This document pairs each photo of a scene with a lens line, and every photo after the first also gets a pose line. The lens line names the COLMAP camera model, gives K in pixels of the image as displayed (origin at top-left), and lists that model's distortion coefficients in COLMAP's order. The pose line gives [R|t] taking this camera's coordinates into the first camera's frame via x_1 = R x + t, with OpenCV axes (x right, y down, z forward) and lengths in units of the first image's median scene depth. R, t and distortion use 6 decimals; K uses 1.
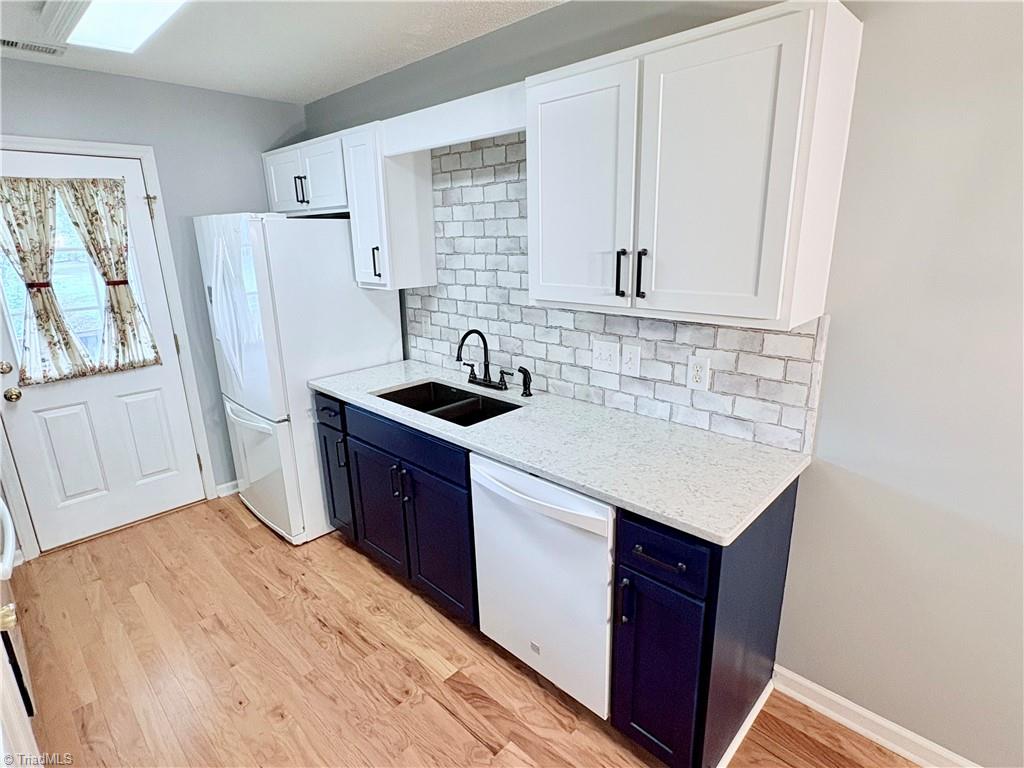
lens RADIAL K [[538.2, 0, 513.0], [0, 538.2, 384.0], [0, 0, 1]] dist [0.001604, 0.001043]
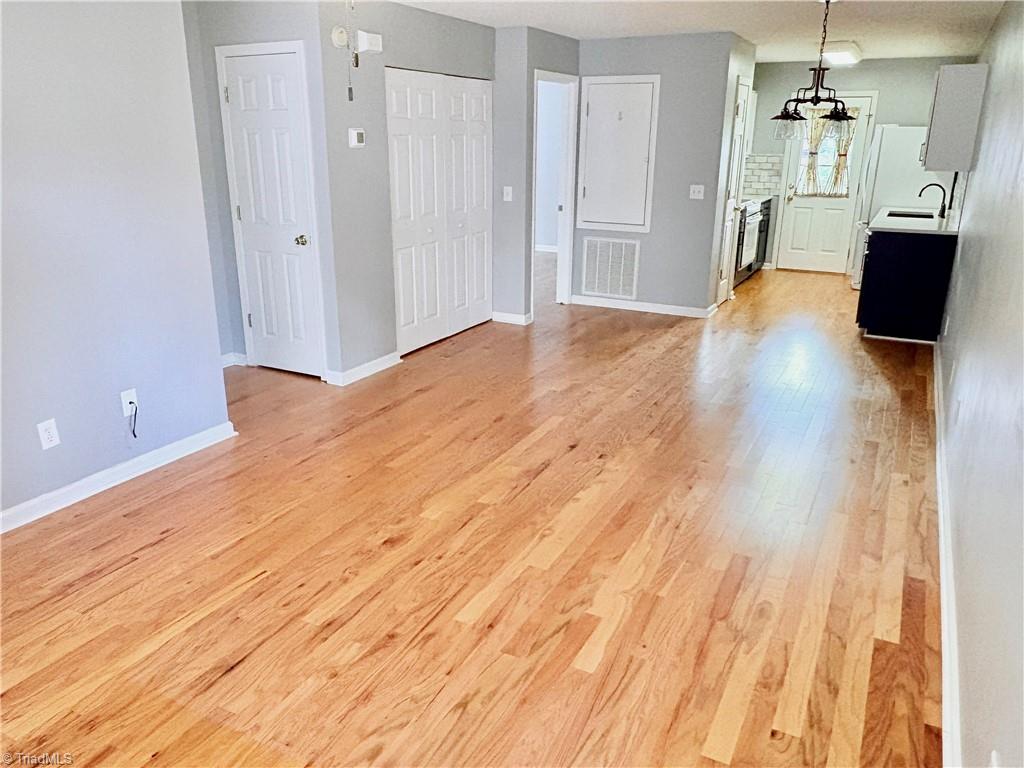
lens RADIAL K [[758.6, 0, 514.6], [0, 758.6, 384.4], [0, 0, 1]] dist [0.000220, 0.001263]
pose [[0.284837, 0.309624, -0.907194, 2.182008], [-0.279708, 0.932057, 0.230288, 0.378442], [0.916859, 0.188155, 0.352089, -1.246327]]
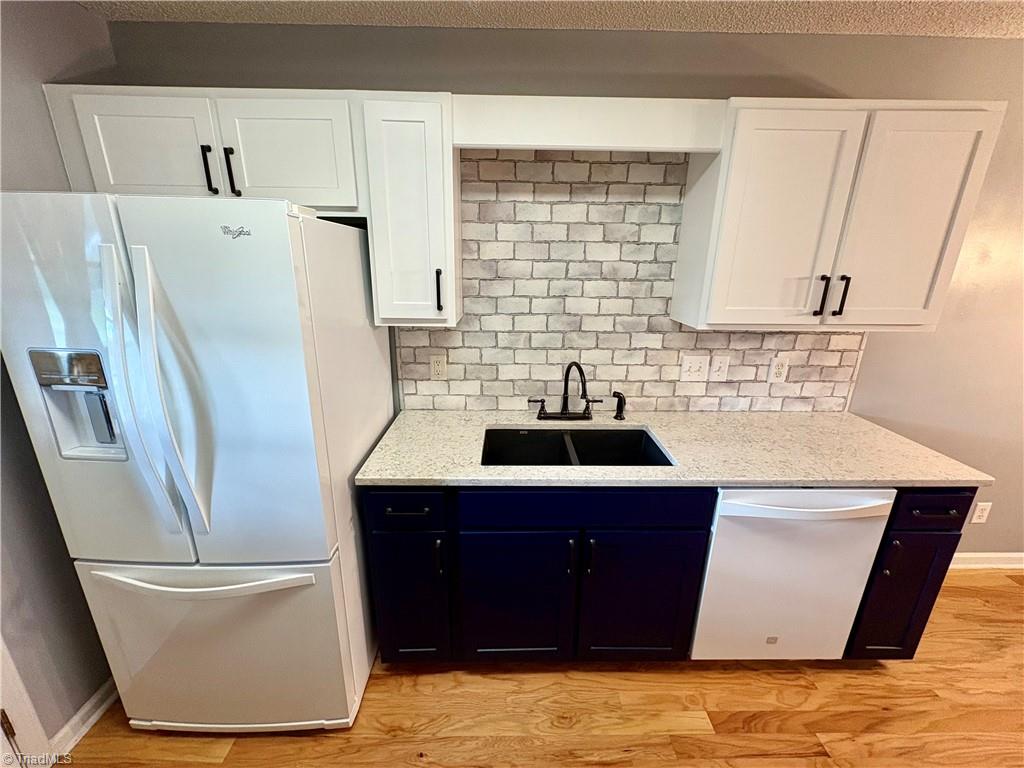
lens RADIAL K [[411.6, 0, 514.7], [0, 411.6, 382.9], [0, 0, 1]] dist [0.001629, -0.000100]
pose [[0.705889, -0.175013, 0.686361, -0.602845], [0.166425, 0.982848, 0.079453, -0.132144], [-0.688494, 0.058143, 0.722908, 0.538332]]
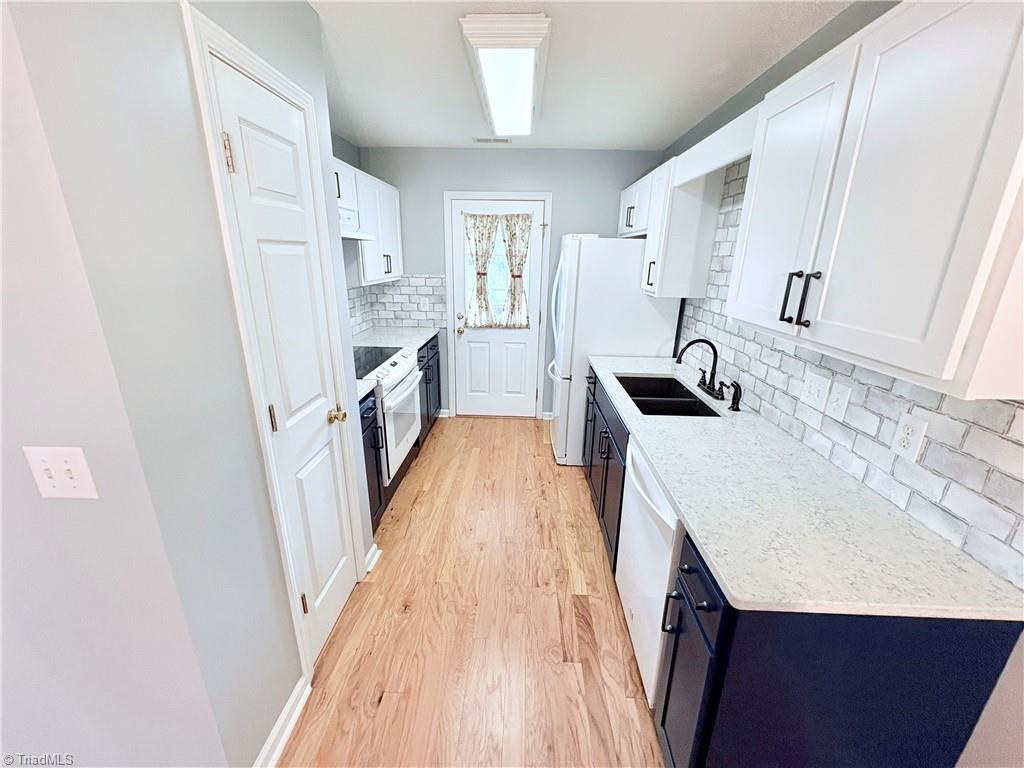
lens RADIAL K [[411.6, 0, 510.0], [0, 411.6, 383.9], [0, 0, 1]] dist [0.001629, -0.000100]
pose [[0.667112, 0.253959, -0.700333, 0.267871], [-0.230669, 0.964315, 0.129959, -0.029080], [0.708346, 0.074848, 0.701886, 0.118531]]
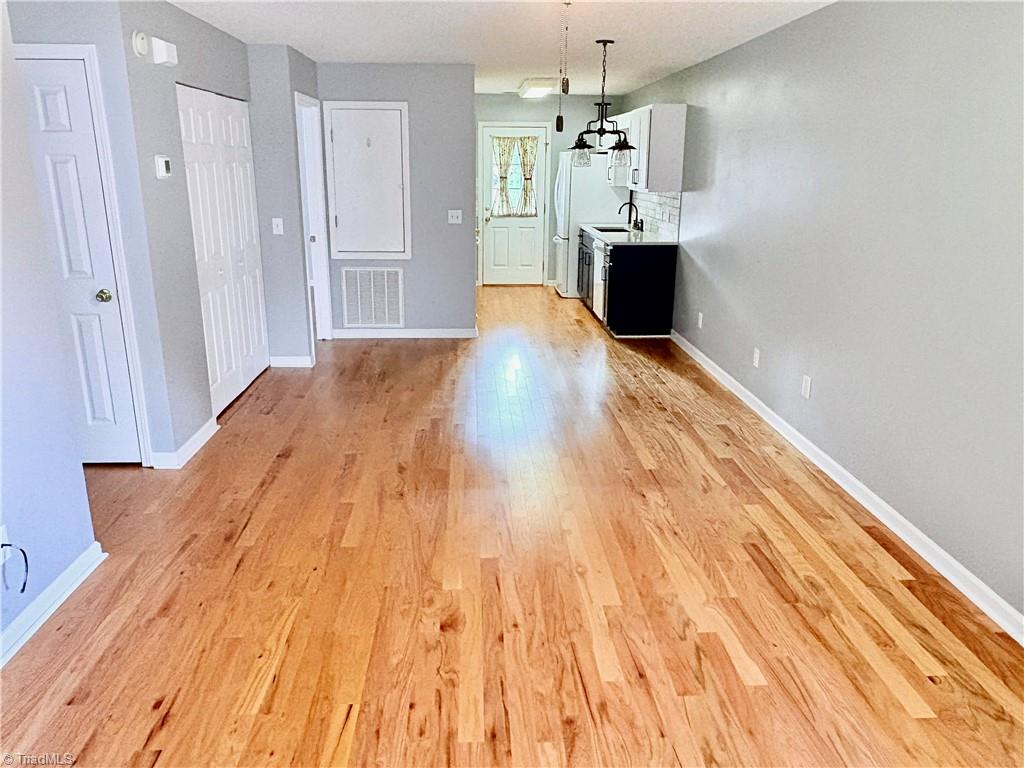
lens RADIAL K [[758.6, 0, 507.6], [0, 758.6, 383.5], [0, 0, 1]] dist [0.000220, 0.001263]
pose [[0.727536, 0.205921, -0.654437, 1.795094], [-0.206850, 0.975343, 0.076941, 0.515675], [0.654144, 0.079393, 0.752191, -1.718497]]
